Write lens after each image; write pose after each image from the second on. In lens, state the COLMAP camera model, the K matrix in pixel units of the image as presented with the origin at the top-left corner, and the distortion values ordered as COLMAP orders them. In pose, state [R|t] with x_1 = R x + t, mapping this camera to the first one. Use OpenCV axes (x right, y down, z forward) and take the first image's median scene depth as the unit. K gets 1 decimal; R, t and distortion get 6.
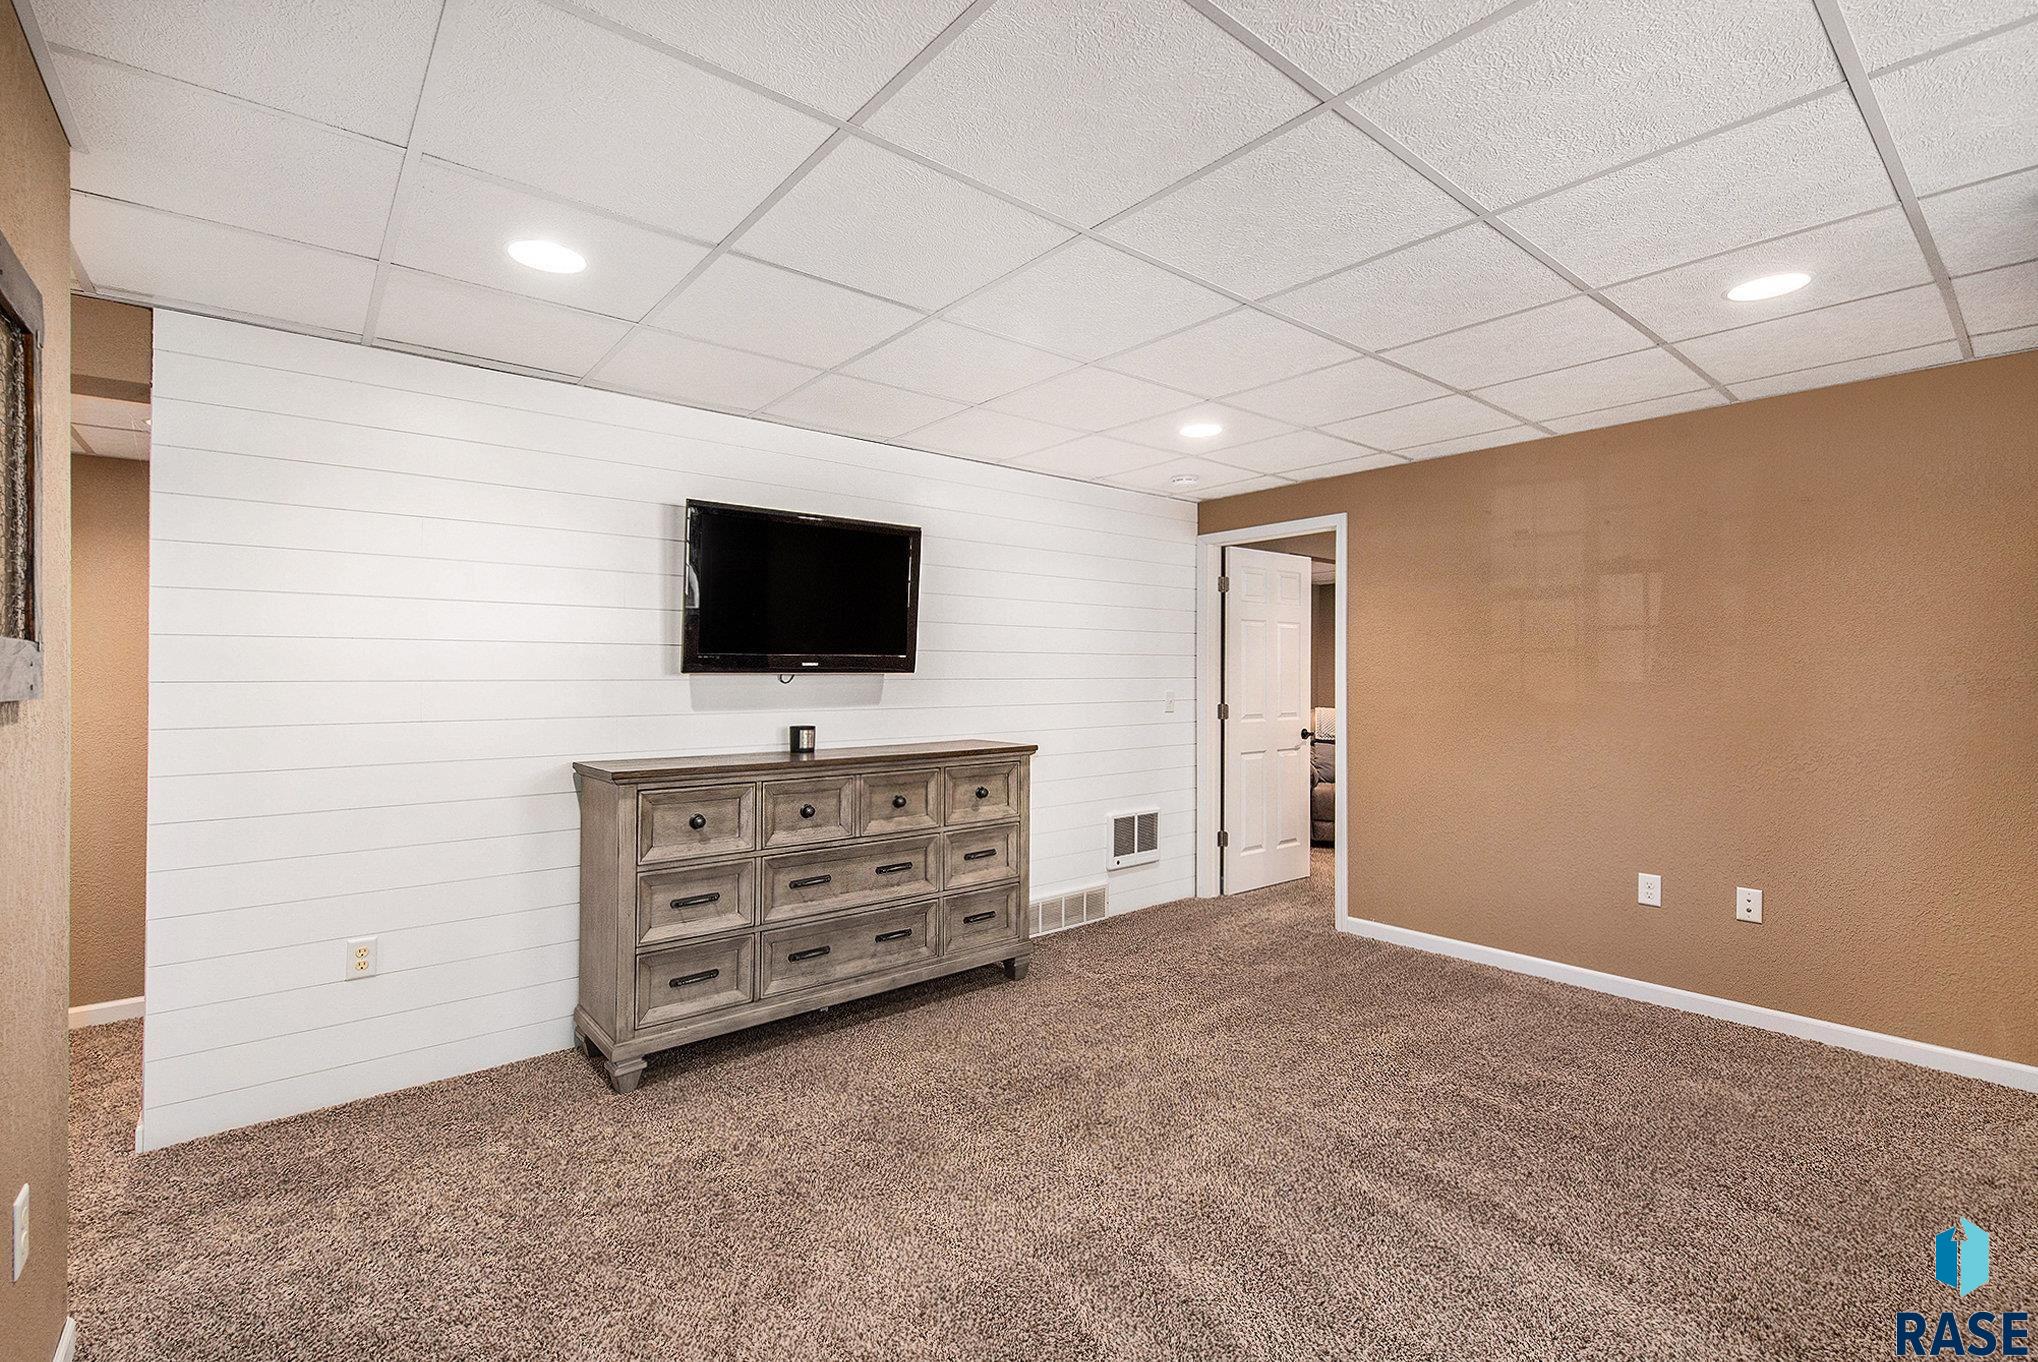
lens RADIAL K [[910.9, 0, 1033.1], [0, 910.9, 670.9], [0, 0, 1]] dist [0.000428, -0.000458]
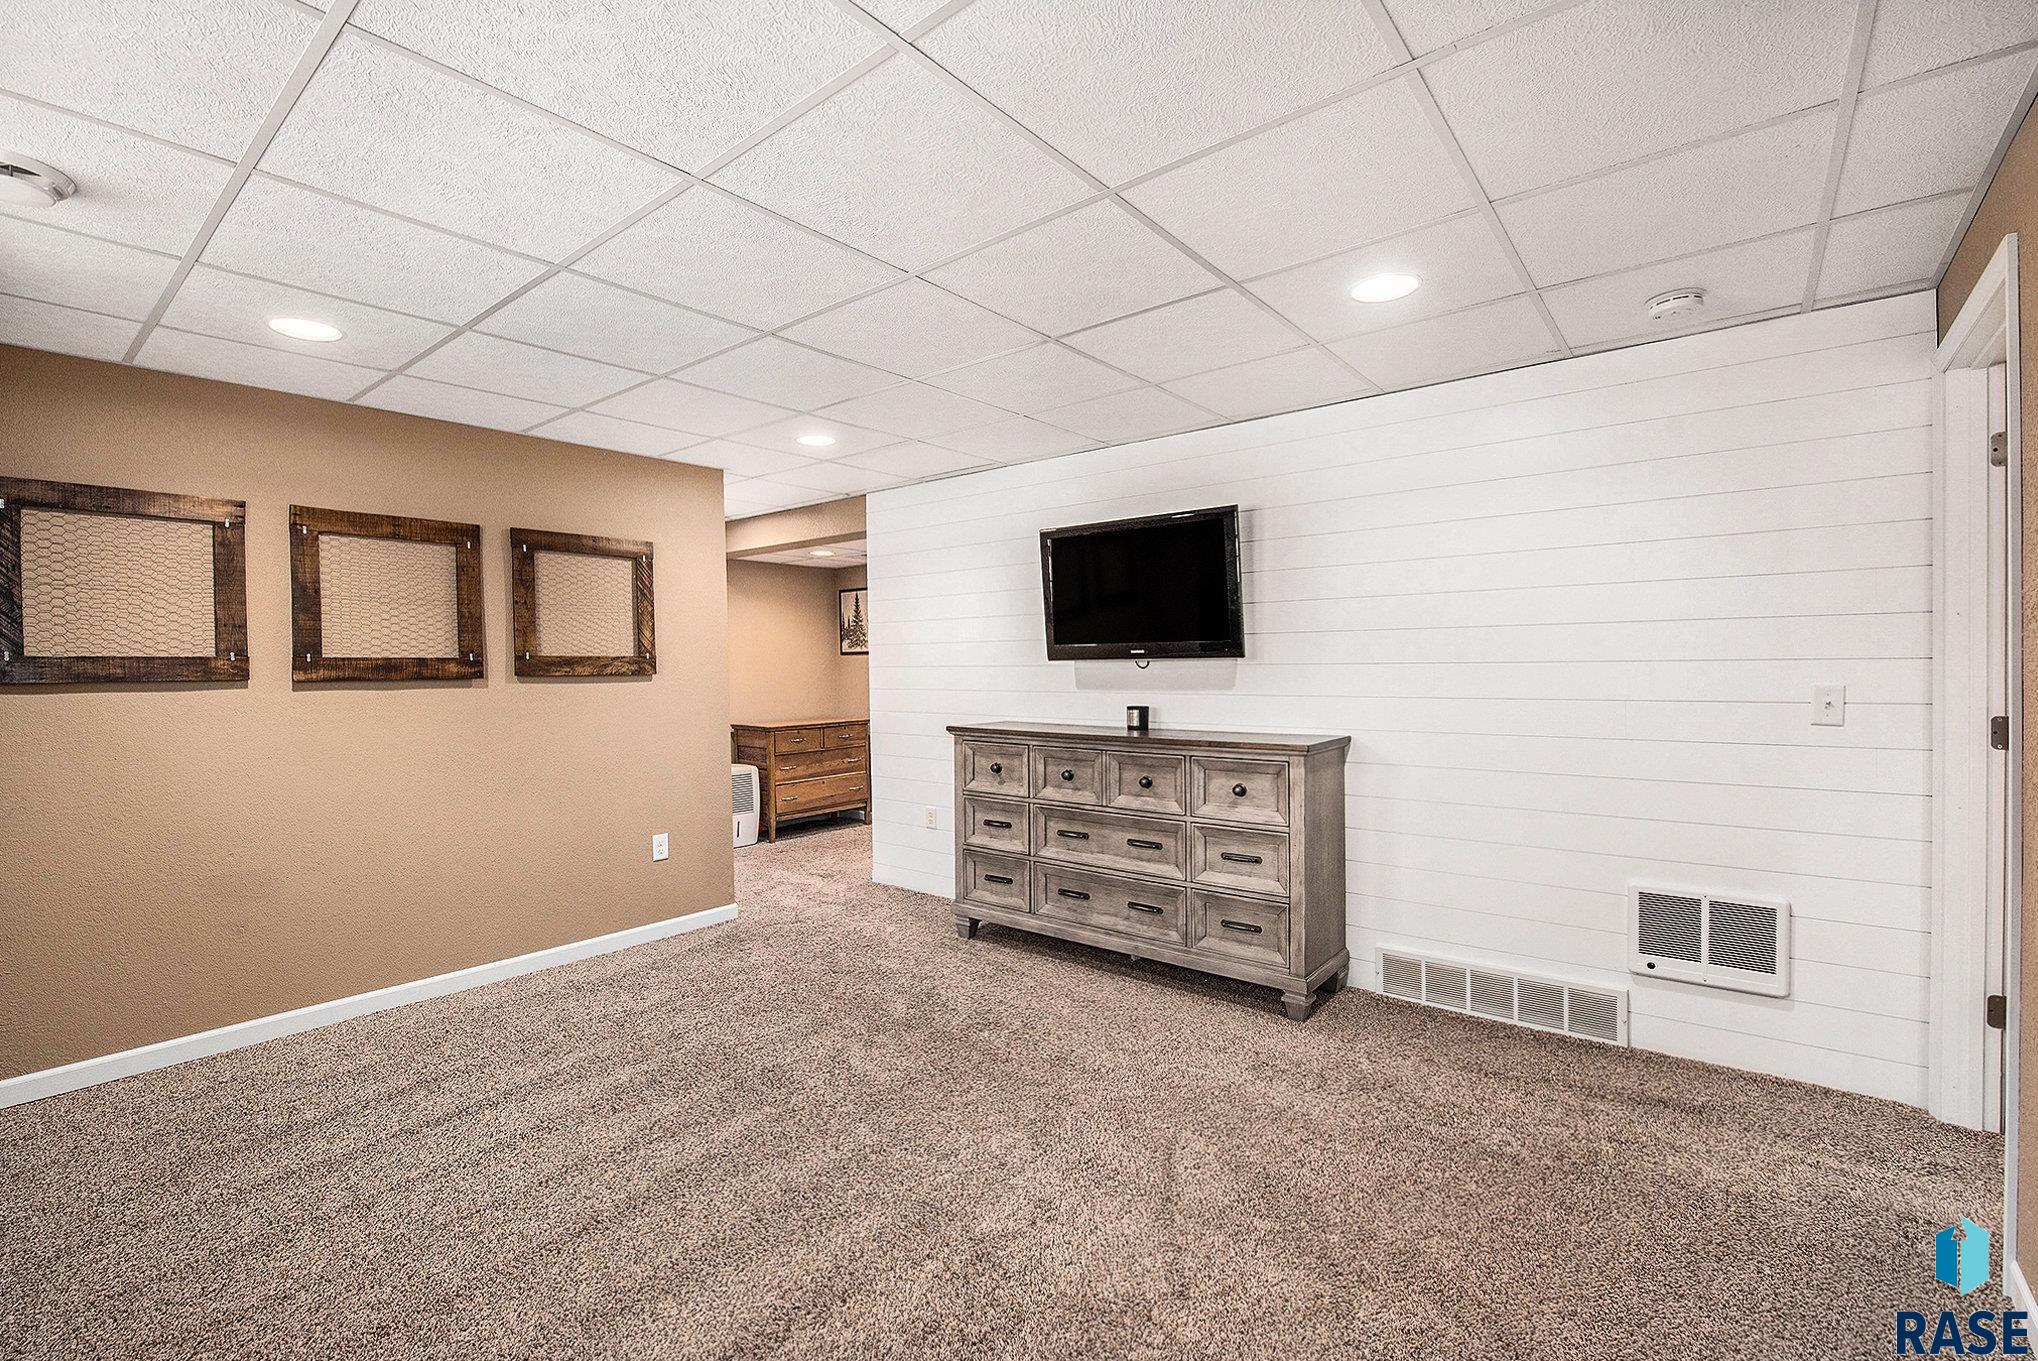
lens RADIAL K [[886.4, 0, 1038.4], [0, 886.4, 681.7], [0, 0, 1]] dist [-0.003194, -0.000888]
pose [[0.191202, 0.018323, -0.981380, 0.836904], [0.013193, 0.999687, 0.021235, 0.005396], [0.981462, -0.017007, 0.190900, 0.696119]]
